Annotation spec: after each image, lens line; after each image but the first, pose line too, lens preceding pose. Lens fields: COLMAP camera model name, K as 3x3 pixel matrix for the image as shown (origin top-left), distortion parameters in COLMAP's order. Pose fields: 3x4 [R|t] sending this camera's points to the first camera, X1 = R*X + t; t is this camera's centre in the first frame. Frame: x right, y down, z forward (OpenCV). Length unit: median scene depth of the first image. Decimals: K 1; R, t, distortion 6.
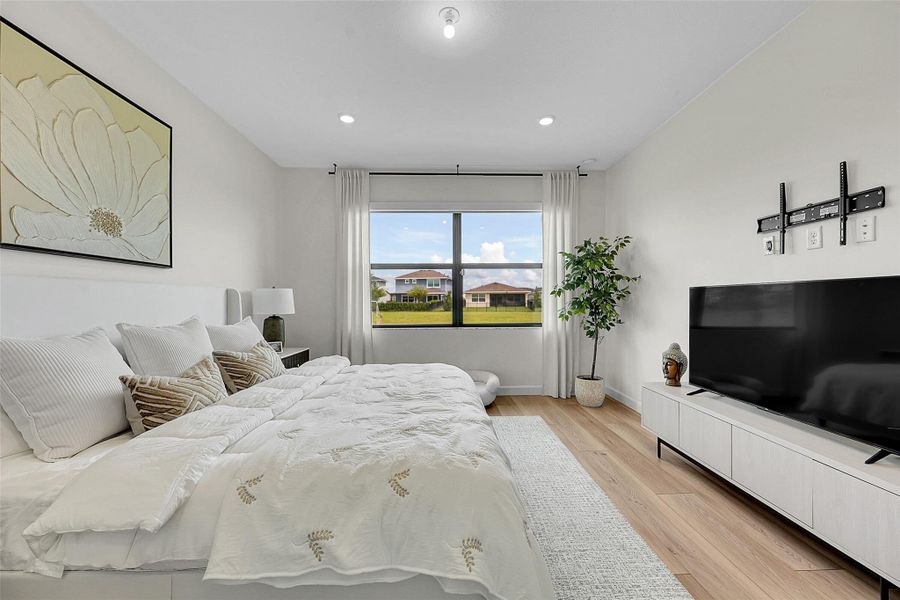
lens RADIAL K [[357.4, 0, 452.3], [0, 357.4, 299.0], [0, 0, 1]] dist [-0.002667, 0.000046]
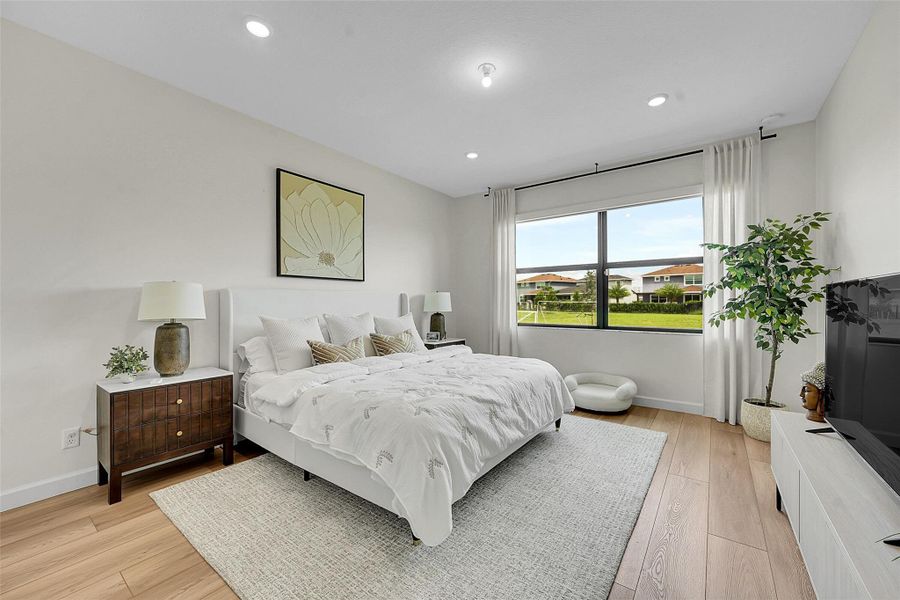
lens RADIAL K [[356.4, 0, 450.0], [0, 356.4, 300.0], [0, 0, 1]] dist [-0.000295, 0.000091]
pose [[0.783427, -0.000049, -0.621484, 0.351804], [0.001519, 0.999997, 0.001836, -0.002855], [0.621482, -0.002382, 0.783425, -0.019578]]
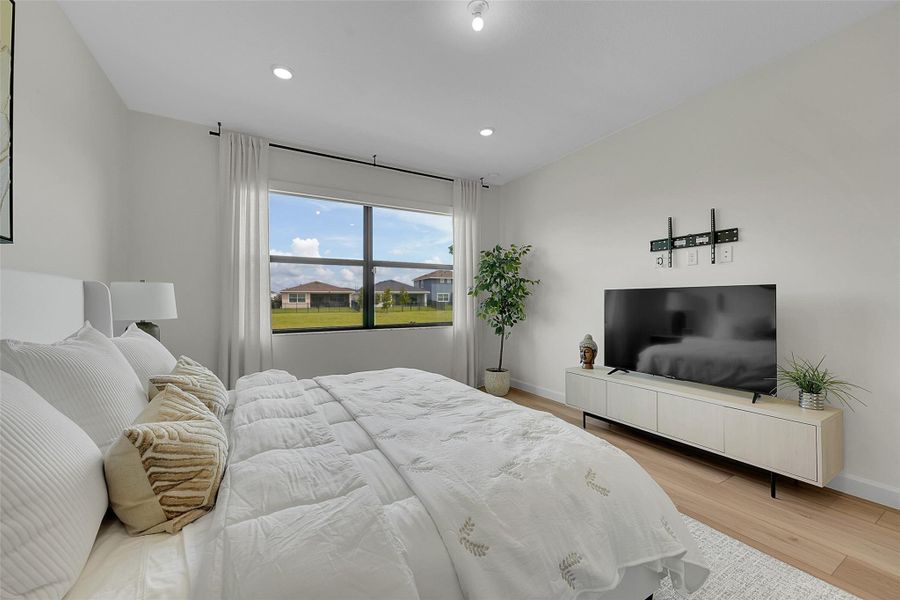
lens RADIAL K [[357.4, 0, 452.3], [0, 357.4, 299.0], [0, 0, 1]] dist [-0.002667, 0.000046]
pose [[0.877469, 0.003040, 0.479623, -0.288792], [-0.002600, 0.999995, -0.001583, 0.001925], [-0.479626, 0.000142, 0.877473, 0.096390]]
